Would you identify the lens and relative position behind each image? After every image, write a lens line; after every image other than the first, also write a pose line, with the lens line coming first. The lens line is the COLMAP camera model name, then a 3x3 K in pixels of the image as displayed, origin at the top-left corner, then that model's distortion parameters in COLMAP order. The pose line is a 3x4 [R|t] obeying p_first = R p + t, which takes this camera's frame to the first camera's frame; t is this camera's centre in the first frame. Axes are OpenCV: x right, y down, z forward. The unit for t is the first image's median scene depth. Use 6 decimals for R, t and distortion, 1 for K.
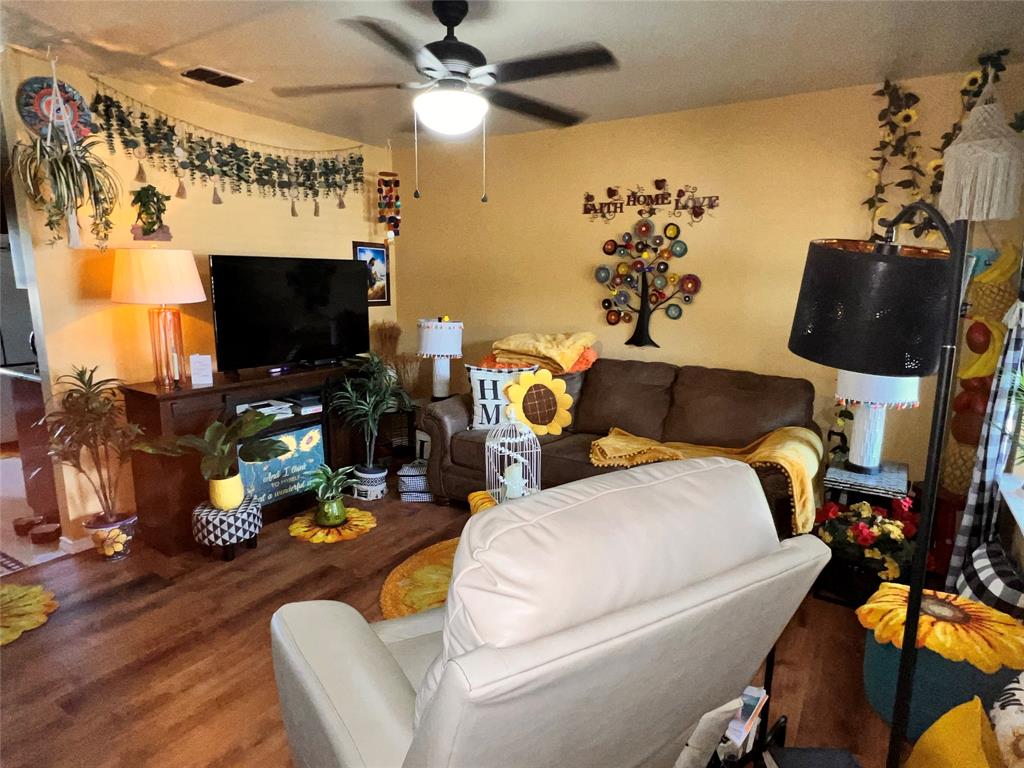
lens RADIAL K [[604.2, 0, 513.3], [0, 604.2, 393.3], [0, 0, 1]] dist [-0.001161, 0.004530]
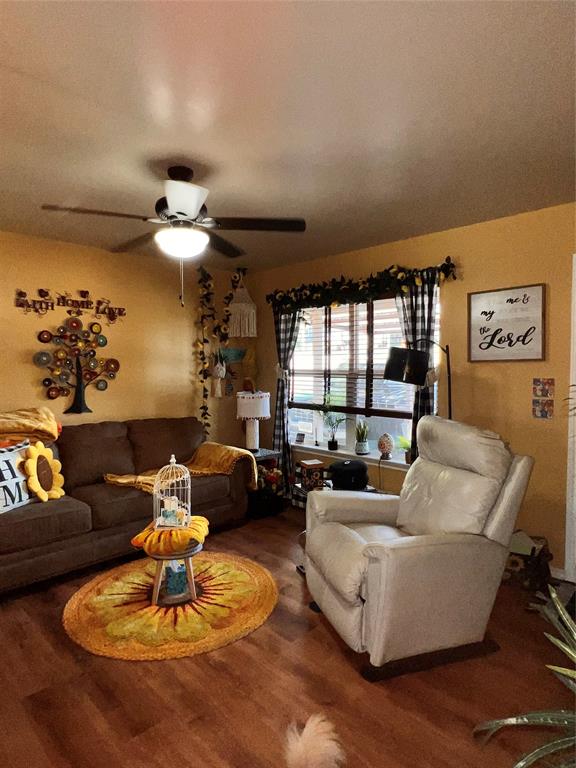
lens RADIAL K [[453.2, 0, 290.5], [0, 453.2, 381.2], [0, 0, 1]] dist [-0.001161, 0.004530]
pose [[0.260290, -0.049231, 0.964275, -0.630500], [0.167026, 0.985939, 0.005251, -0.077099], [-0.950974, 0.159692, 0.264853, 0.310132]]
